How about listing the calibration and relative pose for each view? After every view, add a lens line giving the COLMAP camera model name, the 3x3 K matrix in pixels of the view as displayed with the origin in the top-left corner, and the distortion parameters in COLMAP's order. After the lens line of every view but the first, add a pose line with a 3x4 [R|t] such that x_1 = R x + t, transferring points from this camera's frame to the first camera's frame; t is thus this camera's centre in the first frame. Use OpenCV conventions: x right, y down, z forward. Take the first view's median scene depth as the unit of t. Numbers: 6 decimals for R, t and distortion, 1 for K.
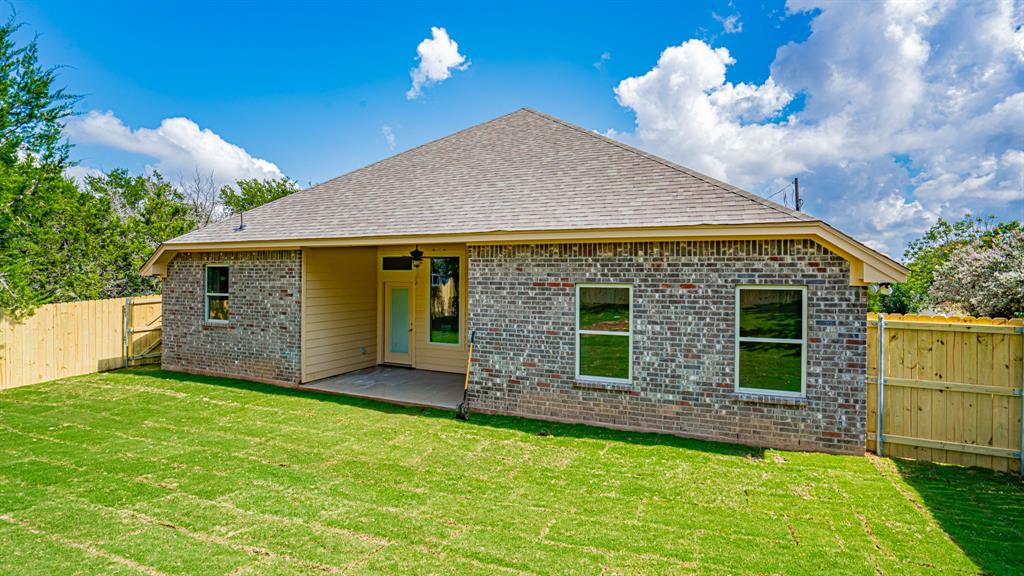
lens RADIAL K [[508.7, 0, 502.6], [0, 508.7, 274.4], [0, 0, 1]] dist [-0.029265, 0.002323]
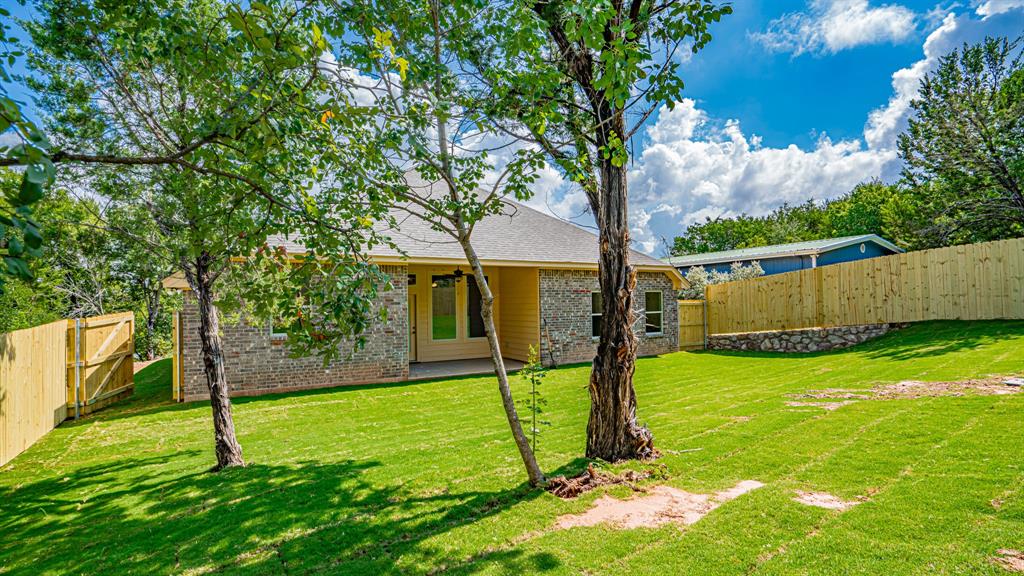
lens RADIAL K [[470.3, 0, 511.7], [0, 470.3, 293.4], [0, 0, 1]] dist [-0.014905, 0.004700]
pose [[0.579370, 0.001215, 0.815064, -1.426833], [0.018191, 0.999731, -0.014421, 0.046683], [-0.814862, 0.023181, 0.579192, 0.176696]]
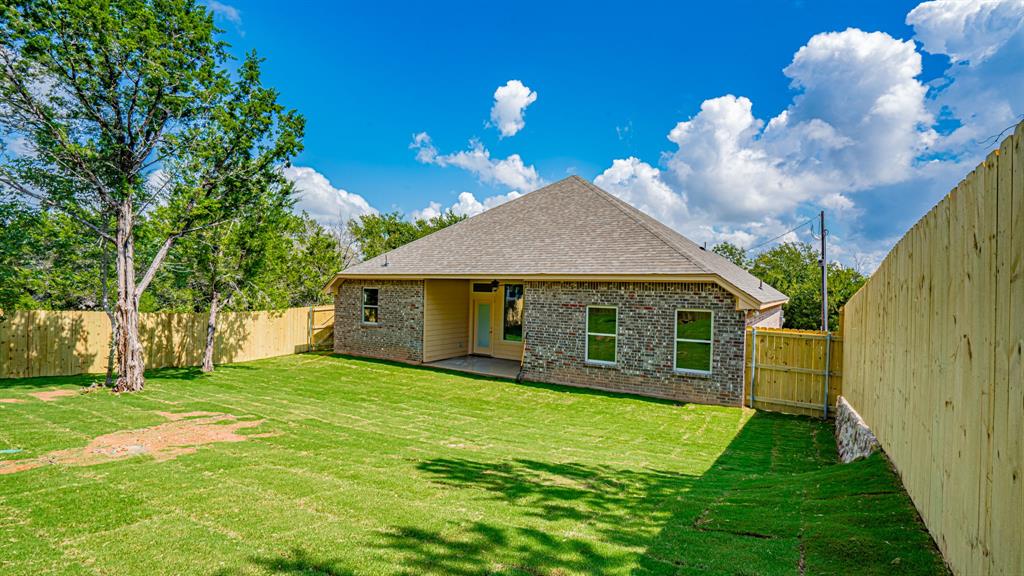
lens RADIAL K [[470.3, 0, 514.1], [0, 470.3, 293.7], [0, 0, 1]] dist [-0.014905, 0.004700]
pose [[0.990680, 0.015736, -0.135294, 0.109490], [-0.013990, 0.999806, 0.013845, -0.035835], [0.135486, -0.011823, 0.990709, -0.544863]]
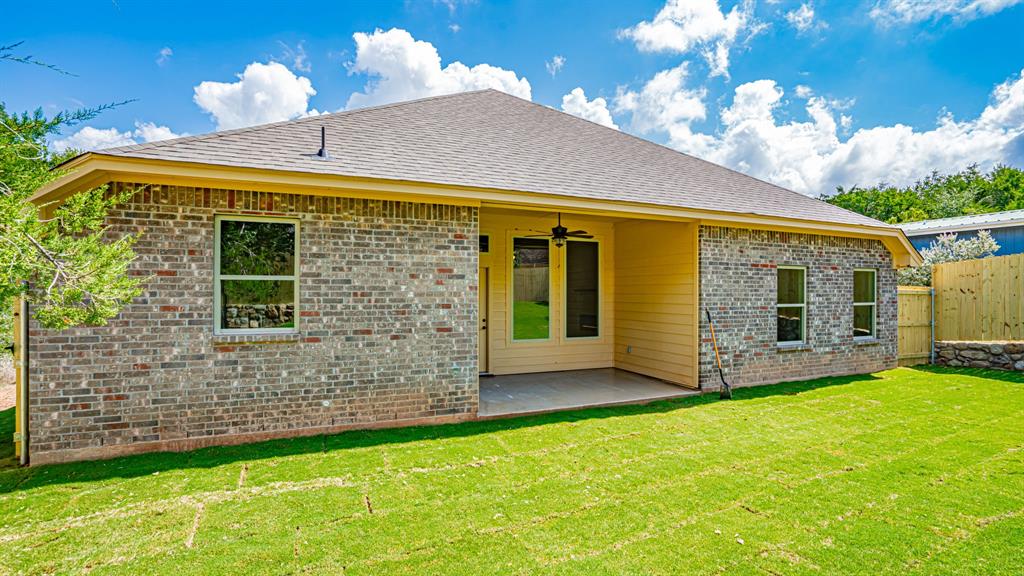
lens RADIAL K [[470.3, 0, 519.6], [0, 470.3, 289.0], [0, 0, 1]] dist [-0.014905, 0.004700]
pose [[0.664810, 0.000874, 0.747012, -1.000777], [-0.000073, 0.999999, -0.001105, 0.069754], [-0.747012, 0.000681, 0.664810, 0.672302]]
